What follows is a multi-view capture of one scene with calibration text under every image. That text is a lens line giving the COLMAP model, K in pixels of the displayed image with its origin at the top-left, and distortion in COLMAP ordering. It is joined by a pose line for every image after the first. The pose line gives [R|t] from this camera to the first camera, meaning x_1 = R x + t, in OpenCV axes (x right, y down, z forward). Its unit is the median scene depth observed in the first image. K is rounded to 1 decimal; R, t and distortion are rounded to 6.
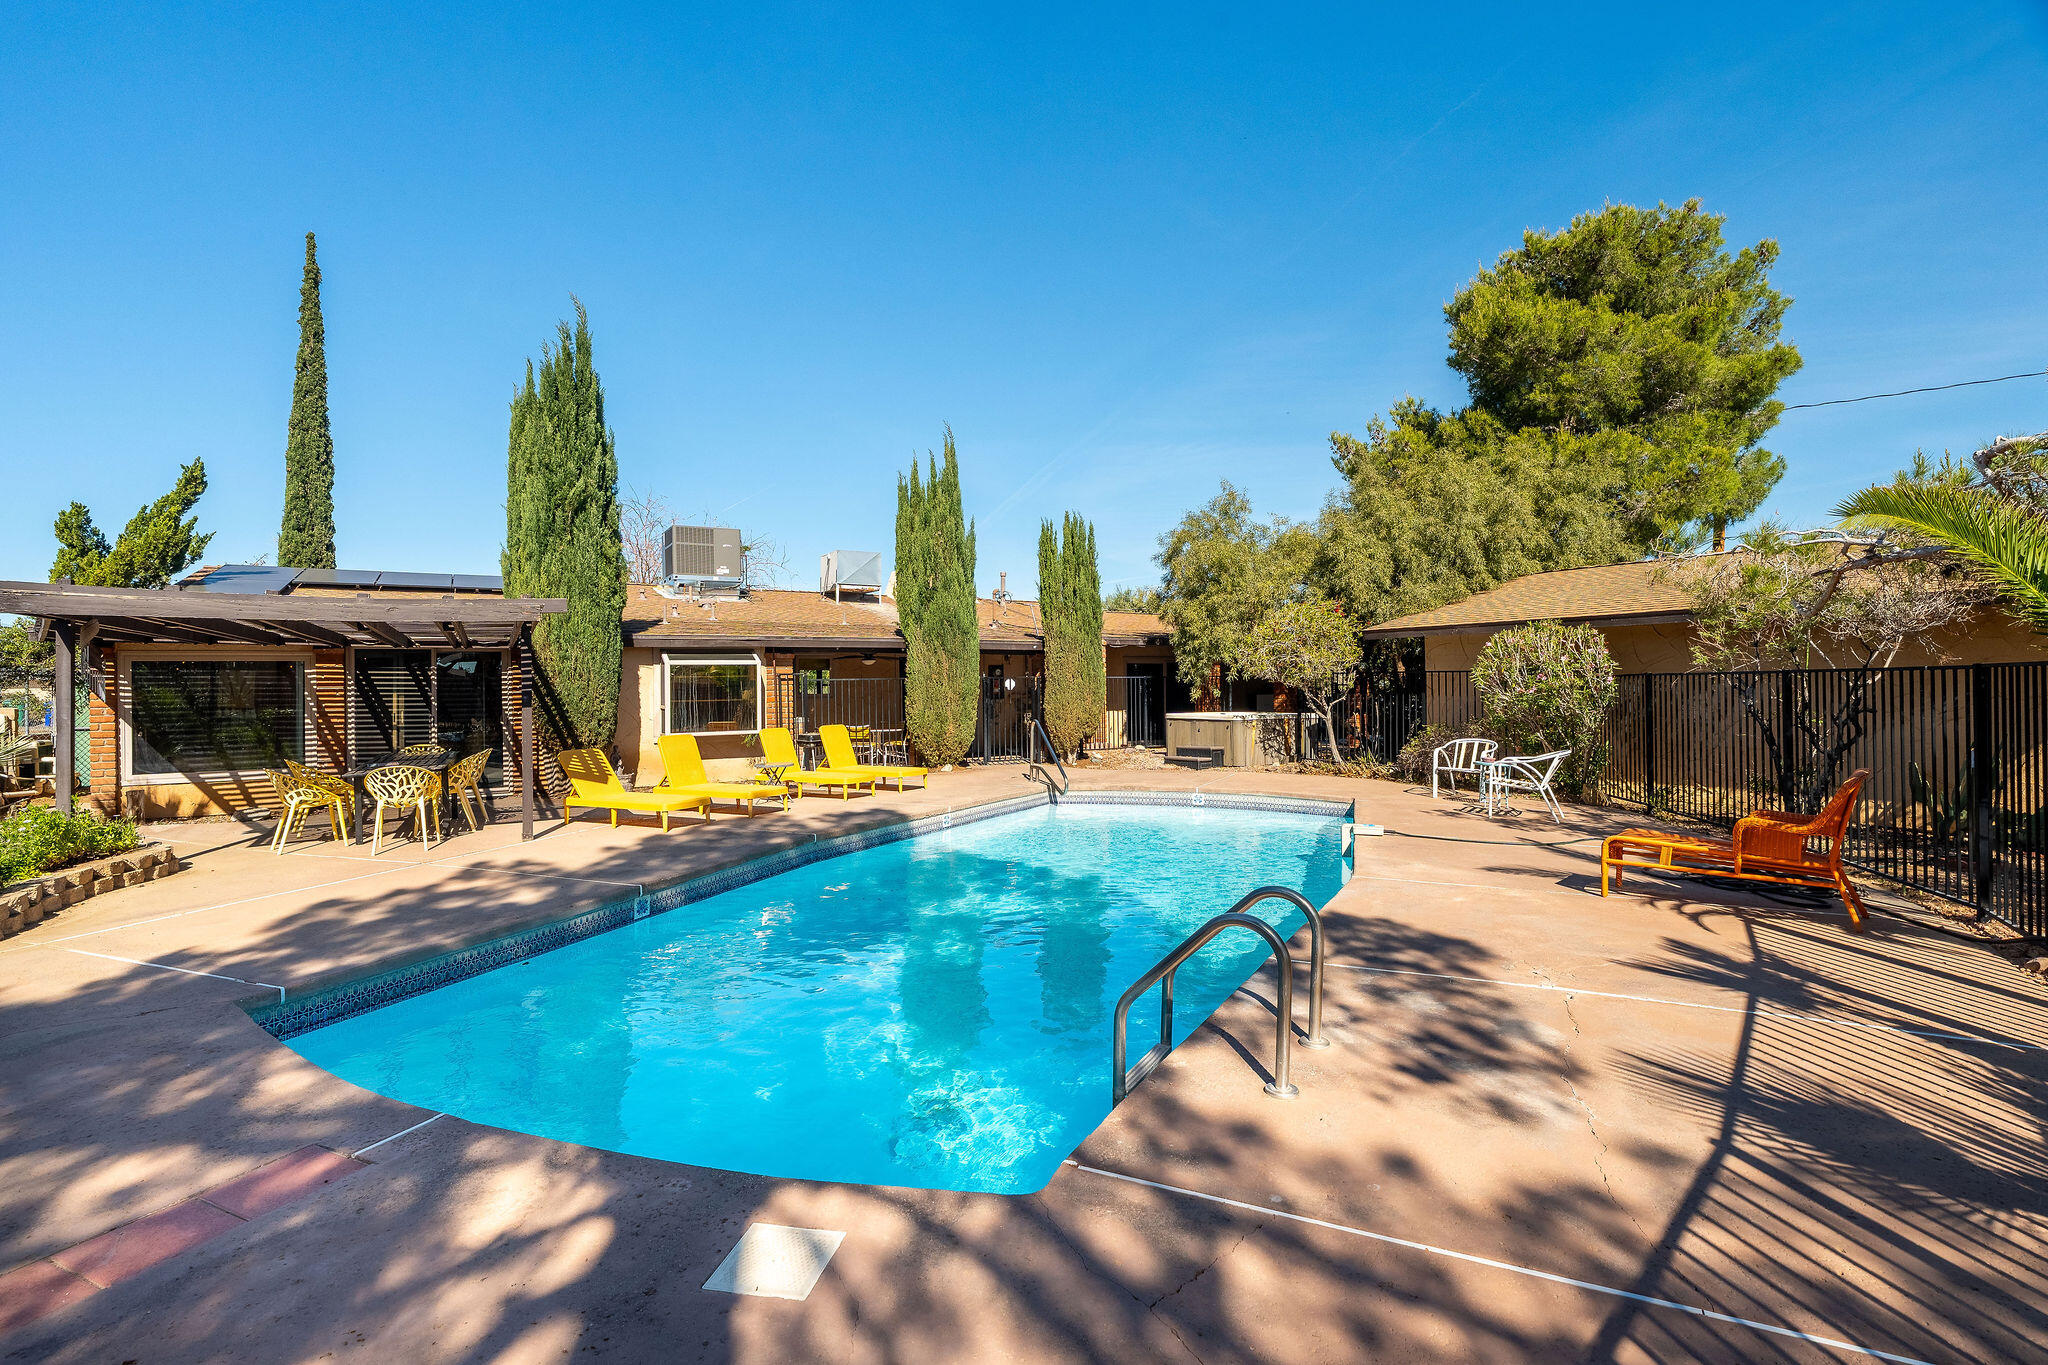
lens RADIAL K [[919.6, 0, 1042.5], [0, 919.6, 673.3], [0, 0, 1]] dist [-0.016396, 0.000078]
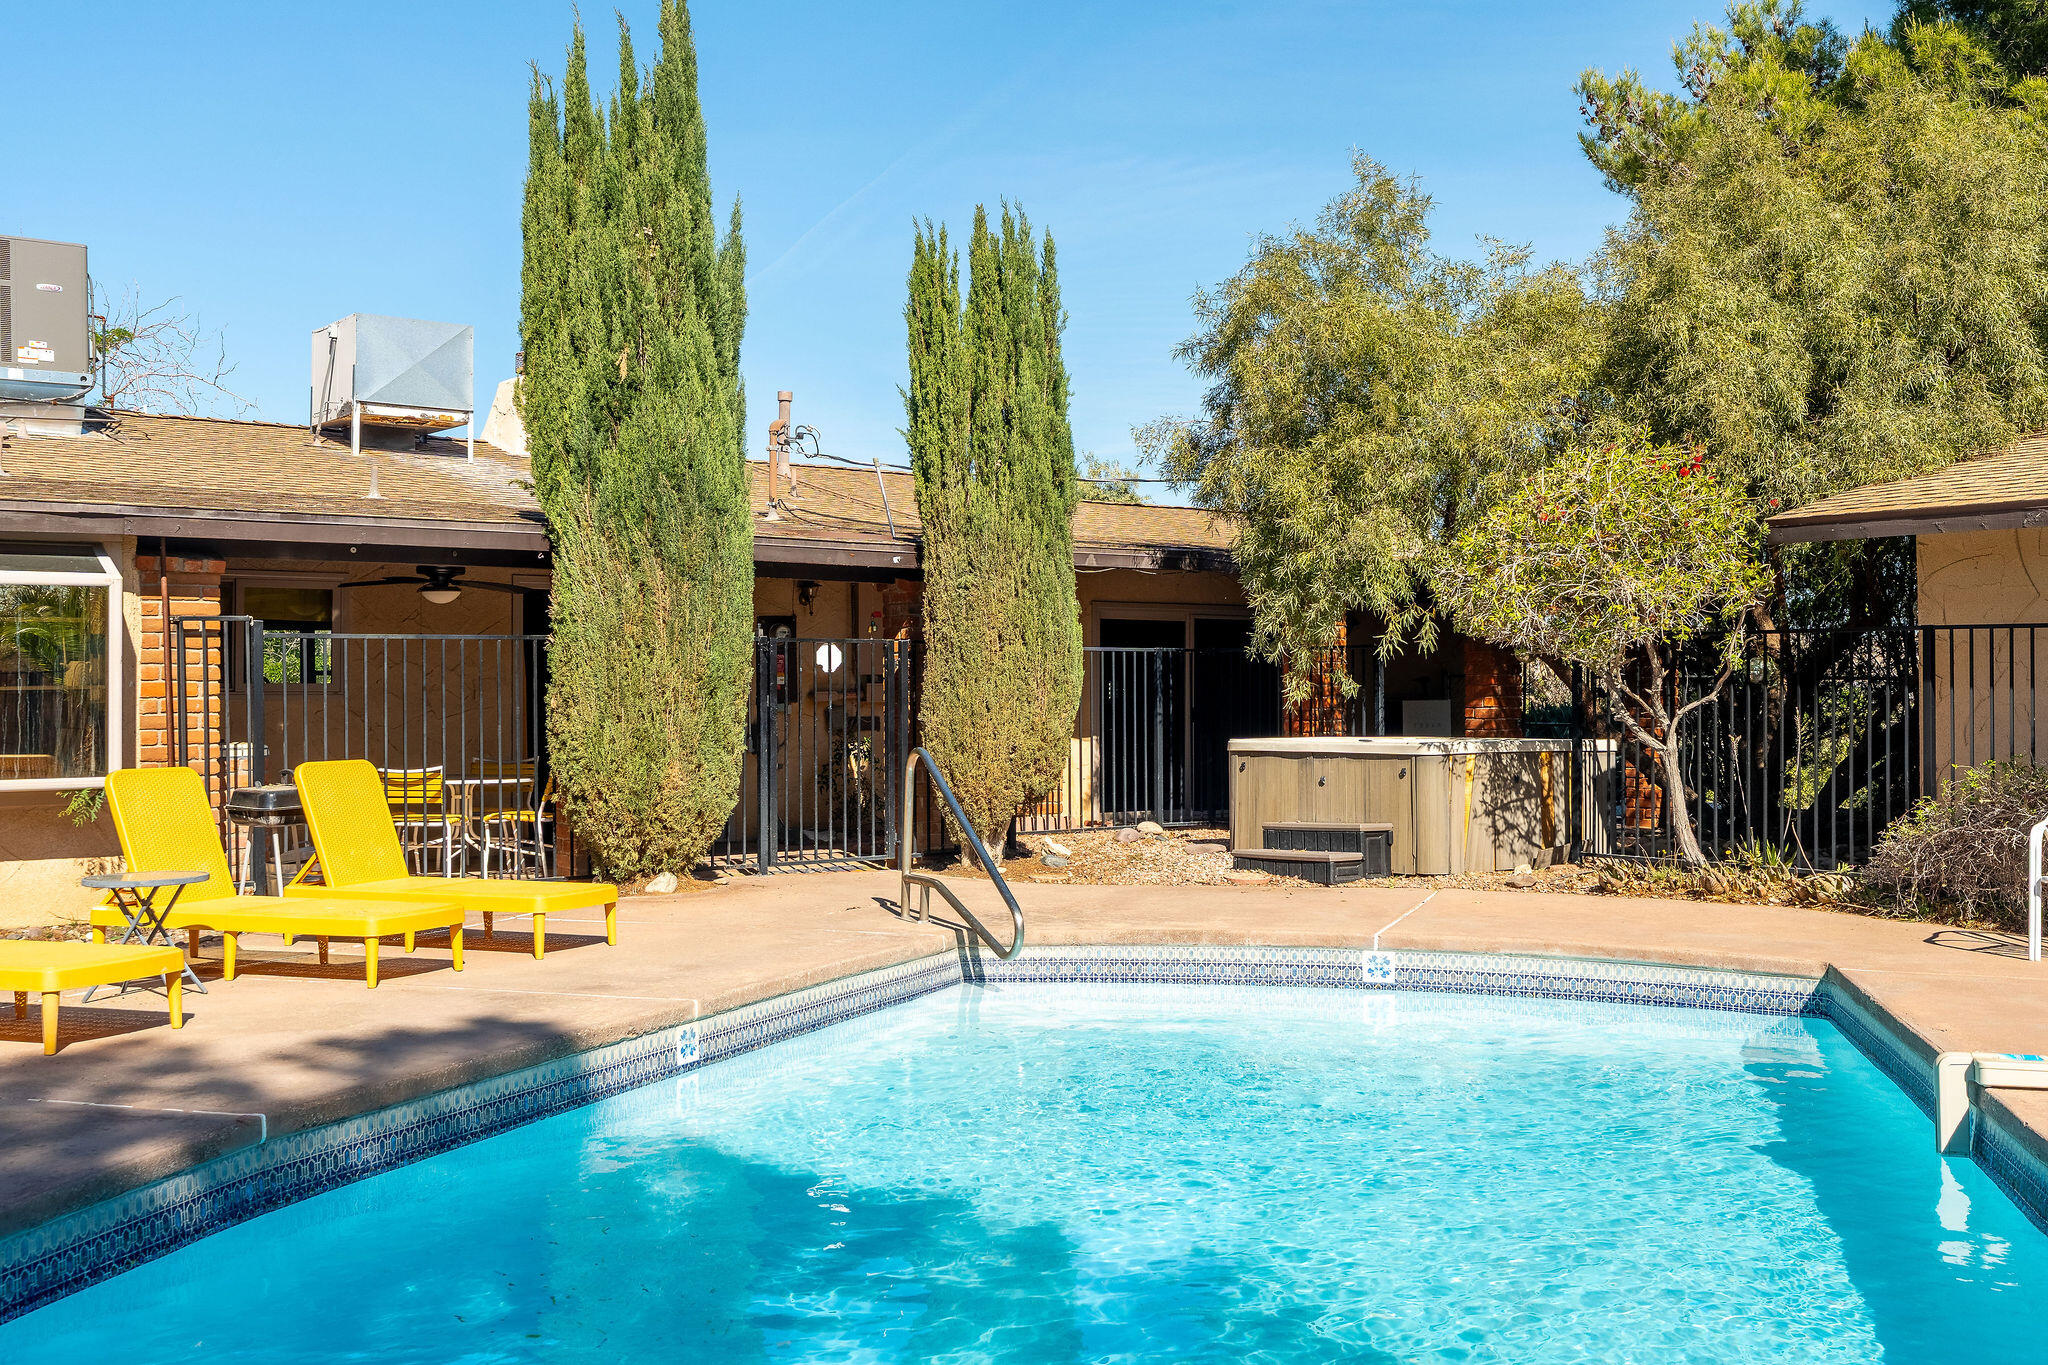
lens RADIAL K [[2002.5, 0, 1048.1], [0, 2002.5, 664.3], [0, 0, 1]] dist [0.006658, -0.010828]
pose [[0.993734, 0.006948, 0.111552, -0.039730], [-0.006474, 0.999968, -0.004611, 0.018259], [-0.111581, 0.003860, 0.993748, 0.188326]]
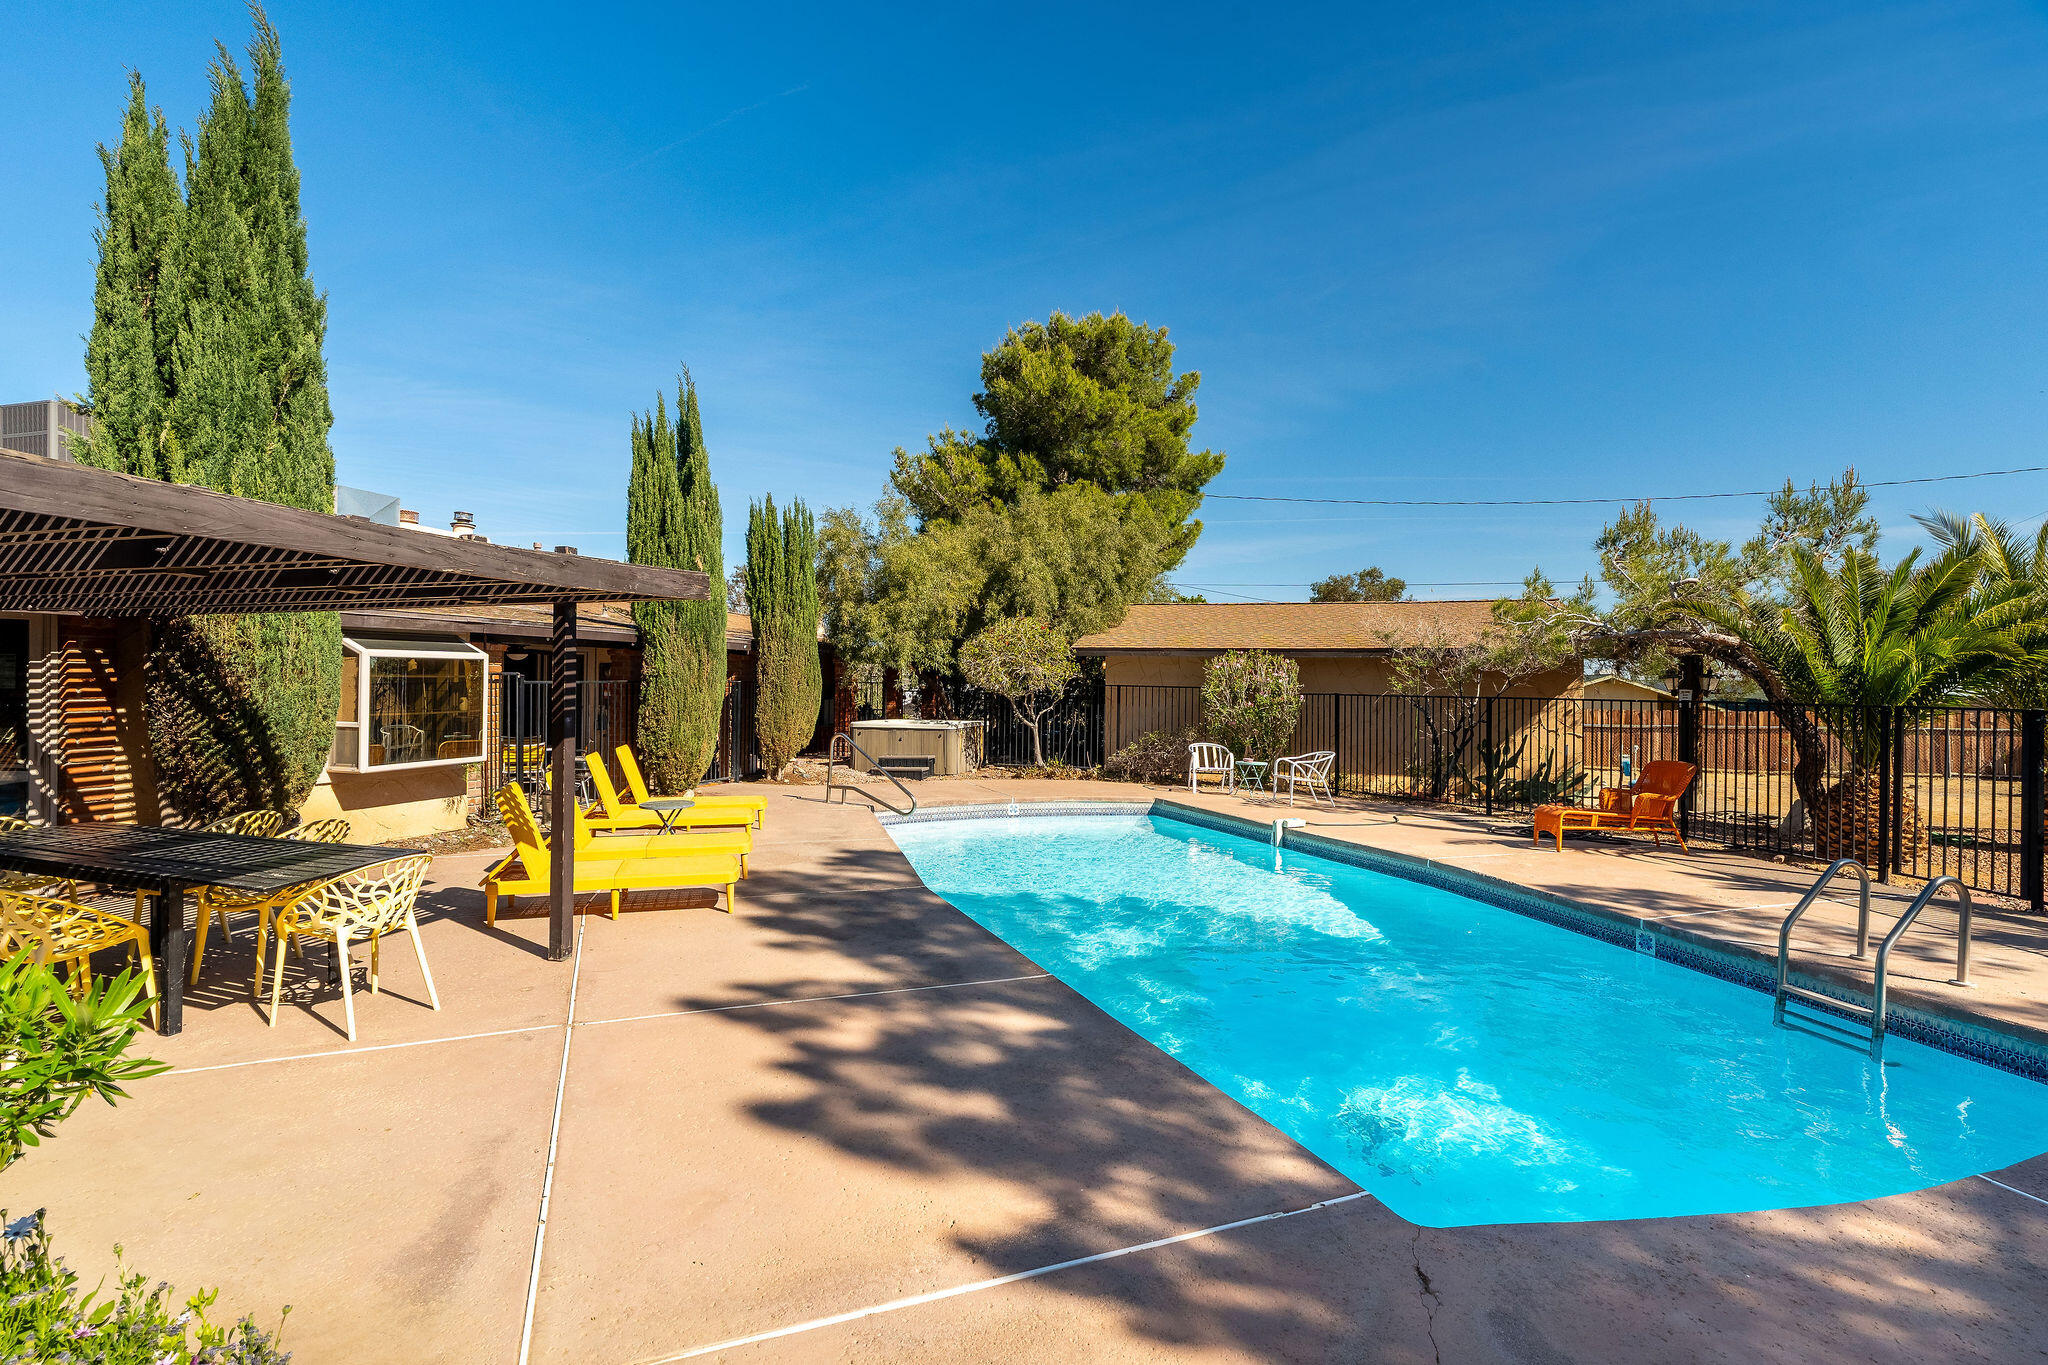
lens RADIAL K [[919.6, 0, 1042.5], [0, 919.6, 673.3], [0, 0, 1]] dist [-0.016396, 0.000078]
pose [[0.726092, 0.025193, 0.687136, -0.414199], [-0.026900, 0.999604, -0.008224, -0.004515], [-0.687071, -0.012513, 0.726483, 0.198108]]
